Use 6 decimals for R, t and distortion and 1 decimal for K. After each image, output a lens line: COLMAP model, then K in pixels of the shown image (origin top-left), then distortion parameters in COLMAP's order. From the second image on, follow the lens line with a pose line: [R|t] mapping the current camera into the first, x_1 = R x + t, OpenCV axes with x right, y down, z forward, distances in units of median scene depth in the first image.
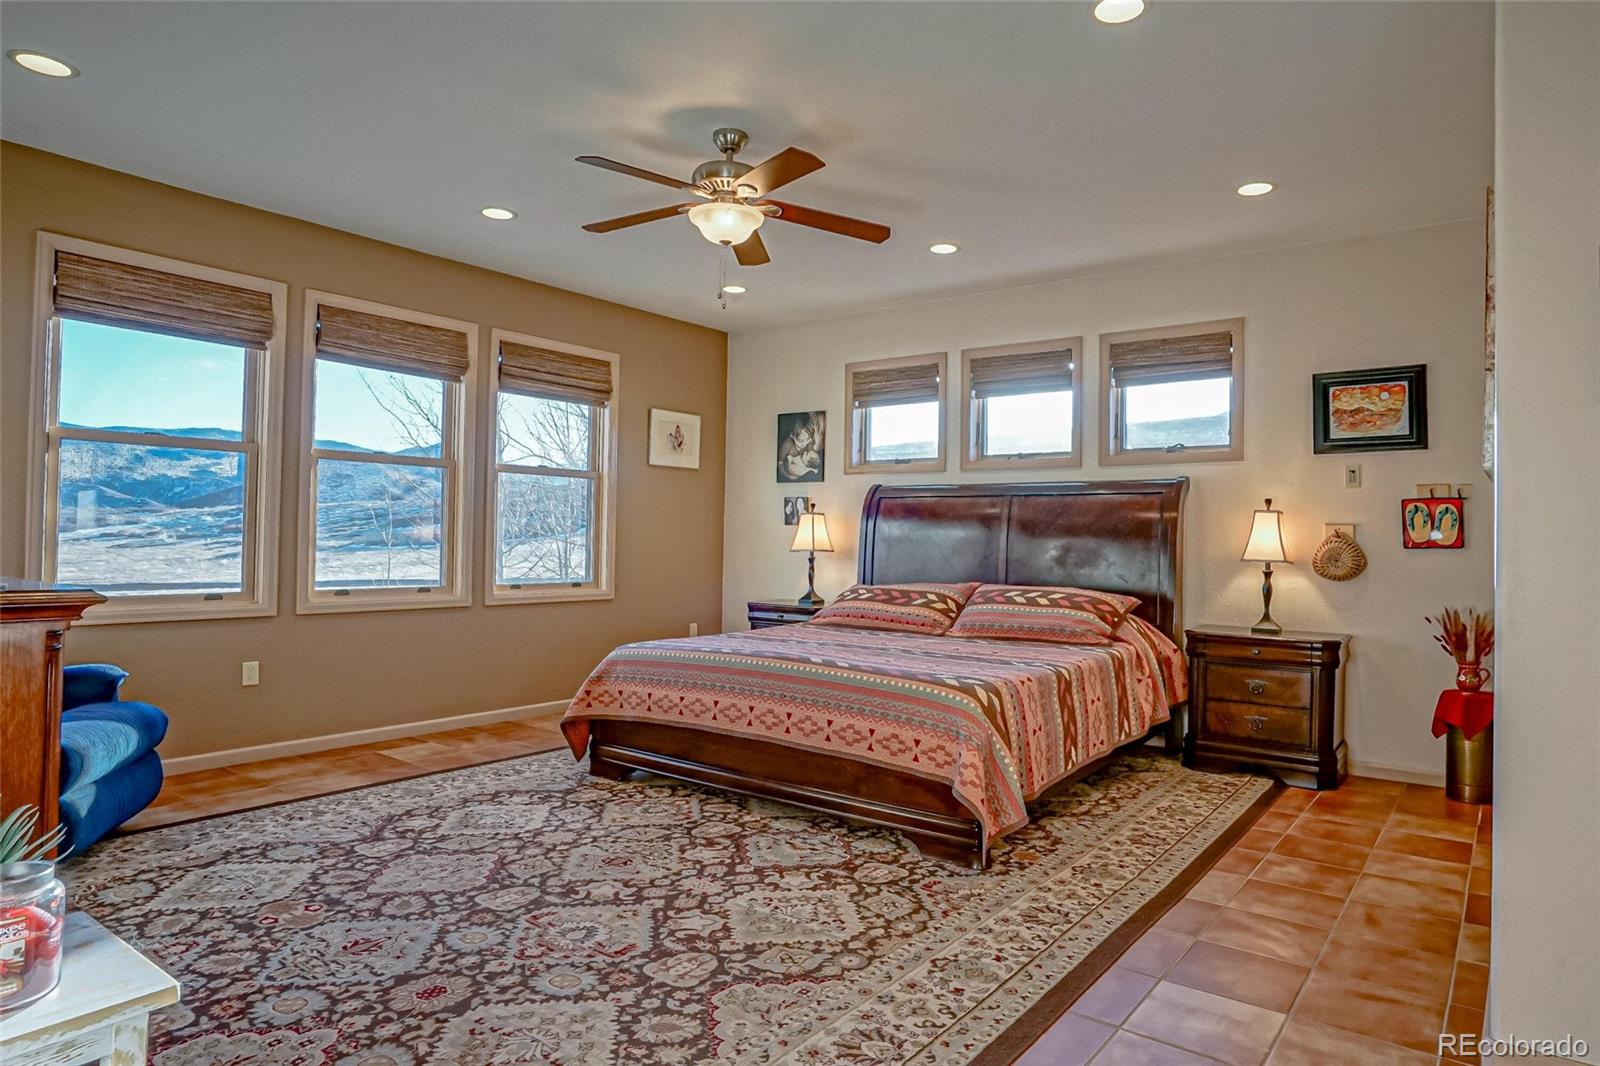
lens RADIAL K [[952.6, 0, 792.6], [0, 952.6, 522.1], [0, 0, 1]] dist [-0.054044, 0.047351]
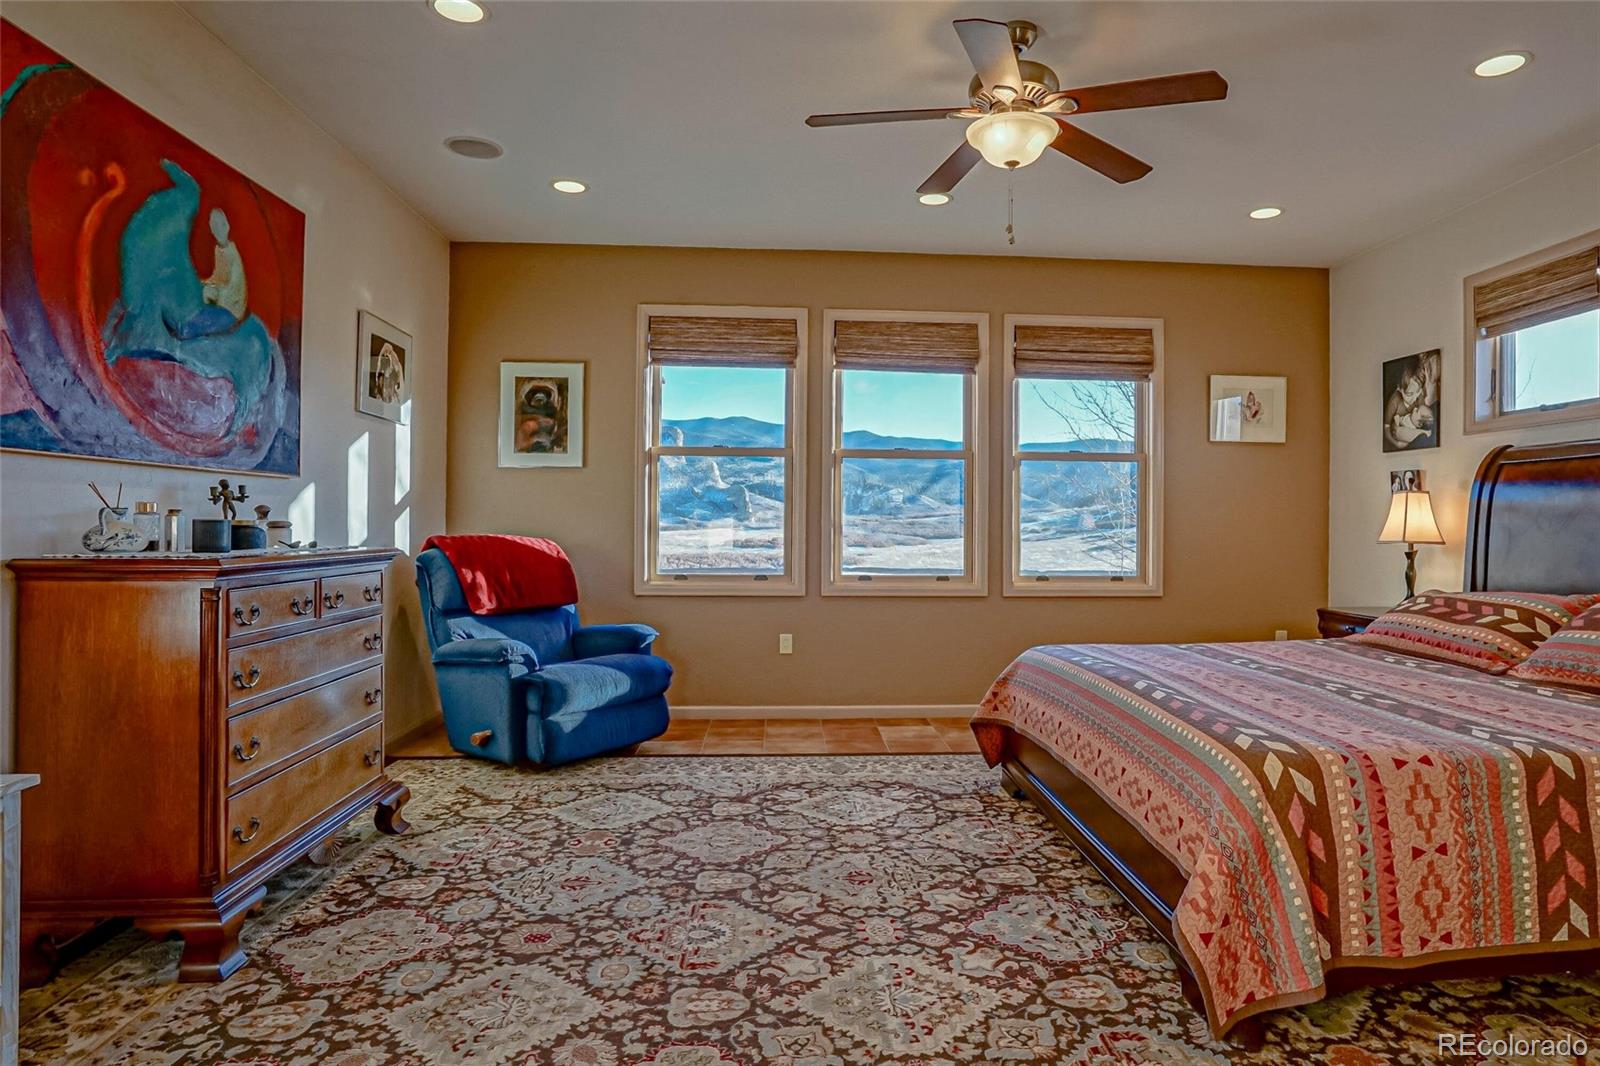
lens RADIAL K [[917.8, 0, 844.8], [0, 917.8, 519.6], [0, 0, 1]] dist [-0.048665, 0.028352]
pose [[0.670667, -0.013996, -0.741627, 0.405703], [0.015477, 0.999868, -0.004873, 0.015252], [0.741597, -0.008210, 0.670795, 0.352998]]
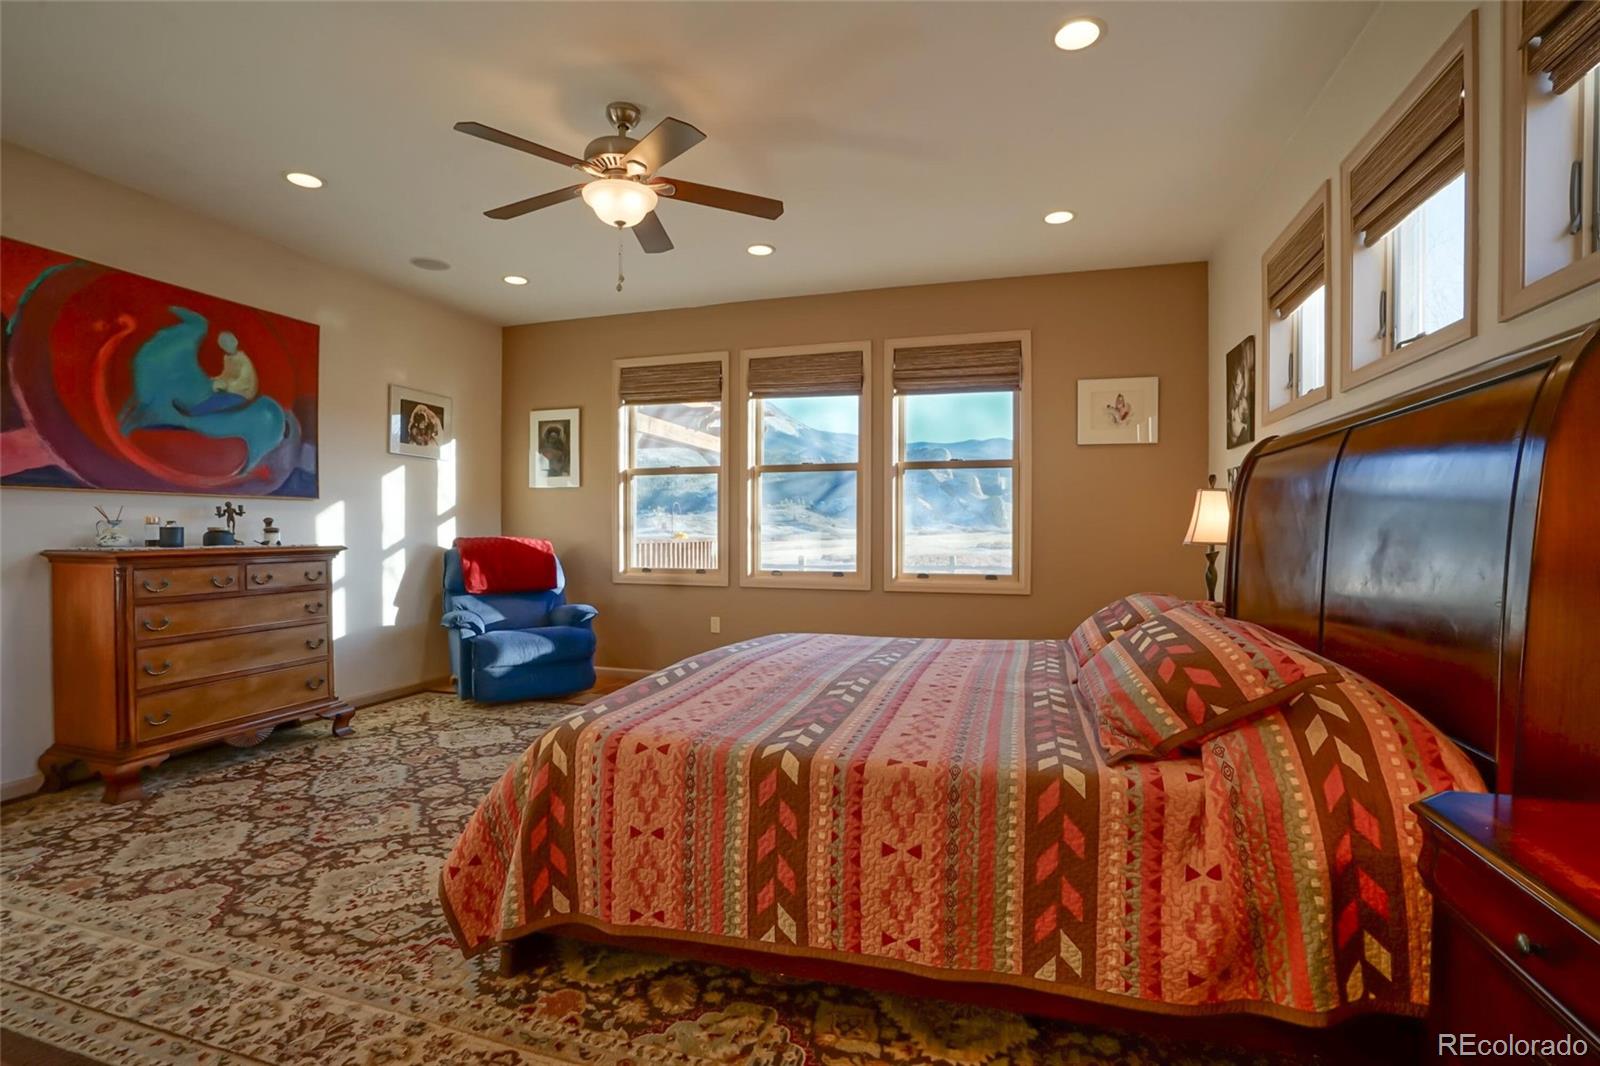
lens RADIAL K [[758.5, 0, 793.8], [0, 758.5, 536.9], [0, 0, 1]] dist [-0.059750, 0.023621]
pose [[0.348809, -0.003519, -0.937187, 0.702052], [0.019909, 0.999795, 0.003655, 0.028943], [0.936982, -0.019933, 0.348808, 0.875053]]
